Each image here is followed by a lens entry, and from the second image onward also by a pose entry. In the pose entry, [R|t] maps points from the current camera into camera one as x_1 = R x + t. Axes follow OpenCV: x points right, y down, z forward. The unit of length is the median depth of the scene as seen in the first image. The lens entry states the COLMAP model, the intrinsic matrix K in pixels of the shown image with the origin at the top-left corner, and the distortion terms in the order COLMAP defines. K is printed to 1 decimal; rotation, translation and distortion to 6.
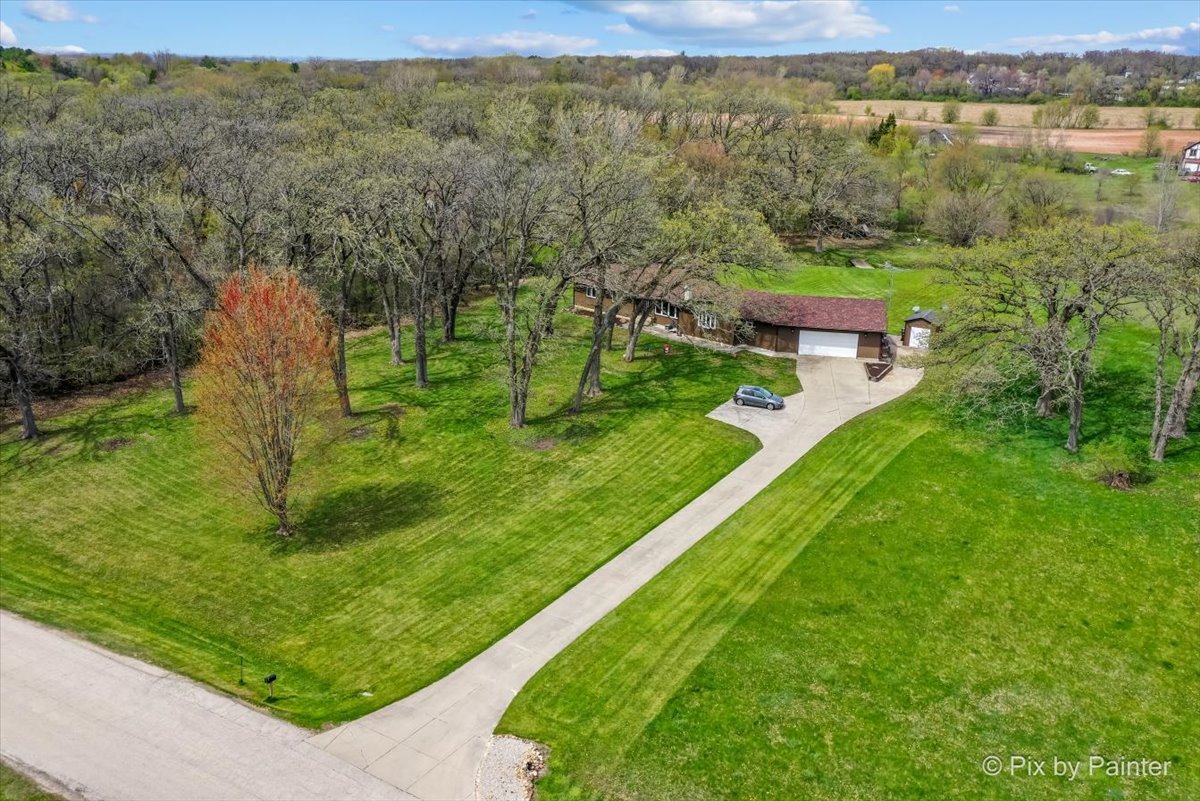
lens RADIAL K [[977.7, 0, 605.1], [0, 977.7, 397.6], [0, 0, 1]] dist [0.021972, 0.003473]
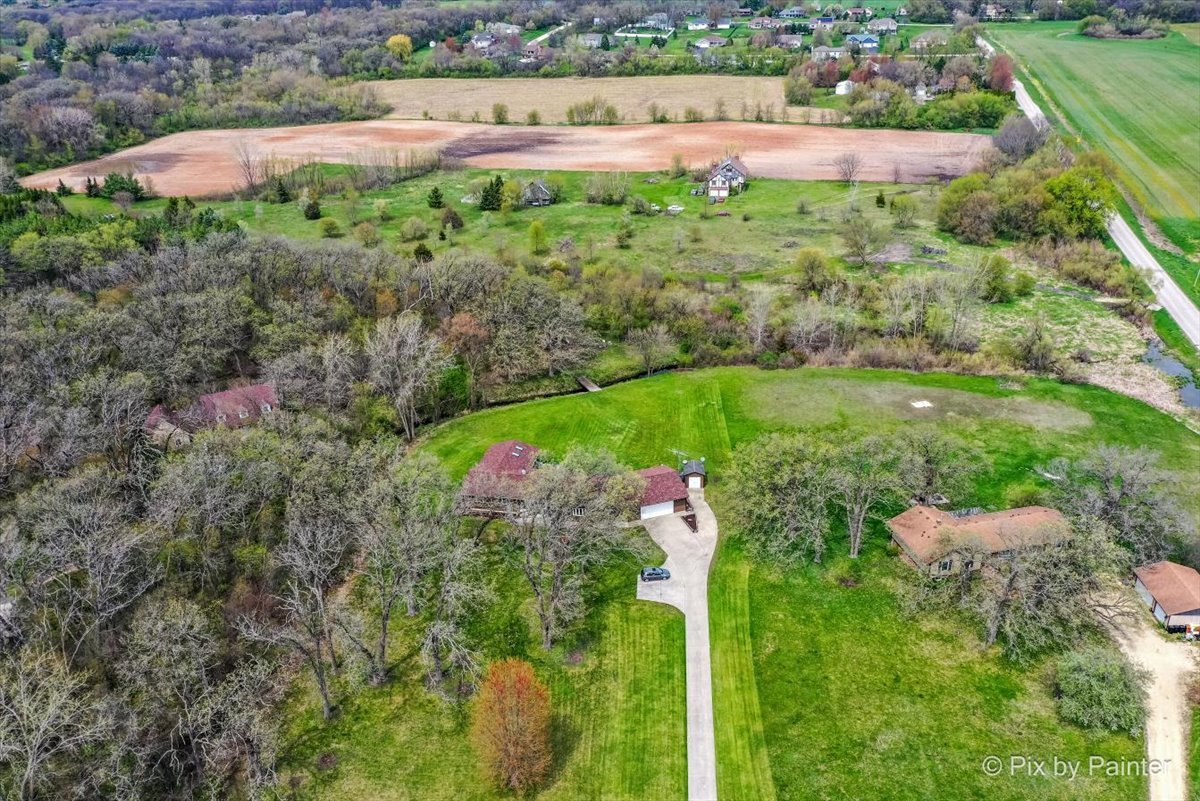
lens RADIAL K [[977.7, 0, 605.1], [0, 977.7, 399.0], [0, 0, 1]] dist [0.021972, 0.003473]
pose [[0.867095, -0.250774, 0.430417, -0.630226], [0.202614, 0.966888, 0.155163, -0.631380], [-0.455076, -0.047333, 0.889194, -0.505600]]
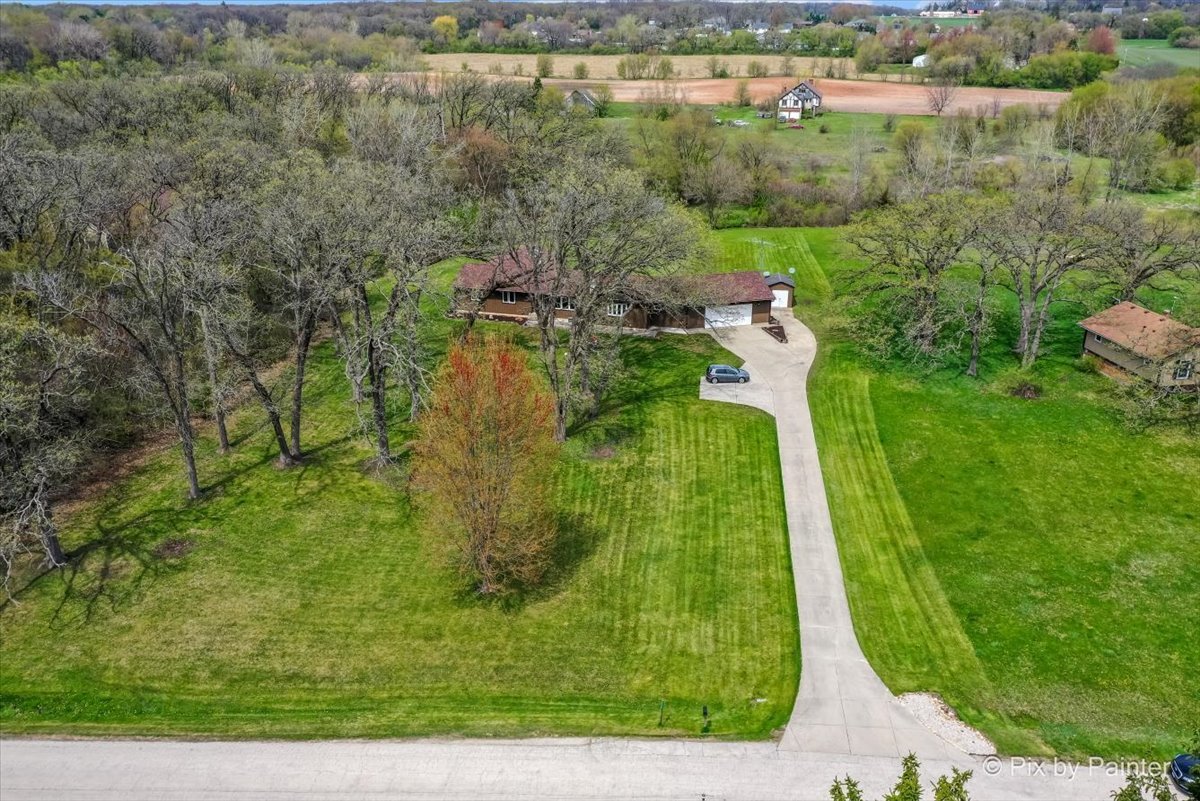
lens RADIAL K [[977.7, 0, 603.0], [0, 977.7, 405.8], [0, 0, 1]] dist [0.021972, 0.003473]
pose [[0.893379, -0.180374, 0.411508, -0.488277], [0.155778, 0.983417, 0.092862, -0.100390], [-0.421434, -0.018857, 0.906663, 0.032693]]
